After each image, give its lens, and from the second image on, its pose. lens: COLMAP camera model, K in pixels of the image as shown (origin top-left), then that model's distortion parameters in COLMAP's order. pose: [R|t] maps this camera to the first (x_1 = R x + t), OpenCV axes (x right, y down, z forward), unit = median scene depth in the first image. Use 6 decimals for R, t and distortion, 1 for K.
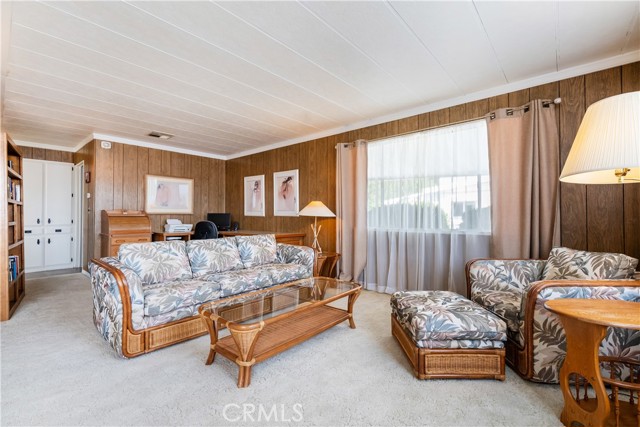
lens RADIAL K [[284.3, 0, 320.2], [0, 284.3, 211.5], [0, 0, 1]] dist [0.000190, -0.000229]
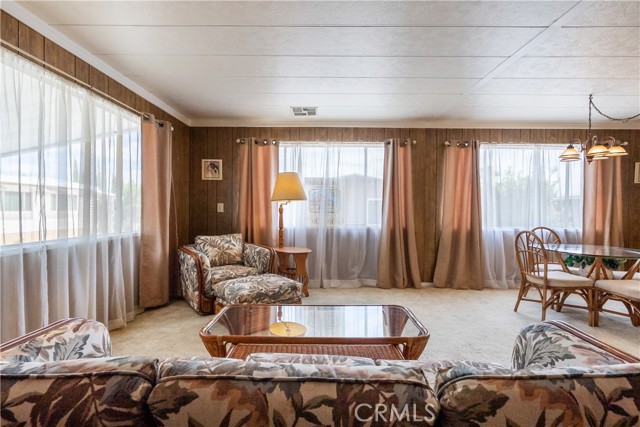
lens RADIAL K [[293.3, 0, 320.0], [0, 293.3, 213.5], [0, 0, 1]] dist [0.000961, -0.000312]
pose [[-0.633700, -0.016925, 0.773394, -0.444328], [-0.018360, 0.999808, 0.006837, -0.009962], [-0.773361, -0.009867, -0.633889, 0.873337]]
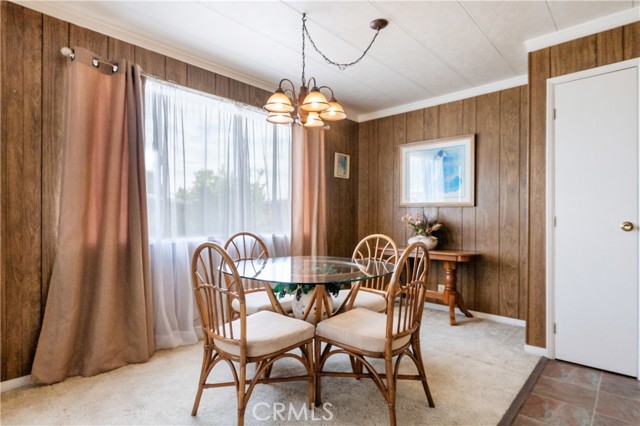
lens RADIAL K [[341.9, 0, 320.0], [0, 341.9, 213.0], [0, 0, 1]] dist [-0.004170, -0.000848]
pose [[-0.998823, -0.003736, 0.048362, -0.347348], [-0.004840, 0.999730, -0.022740, 0.003474], [-0.048264, -0.022947, -0.998571, 0.379562]]
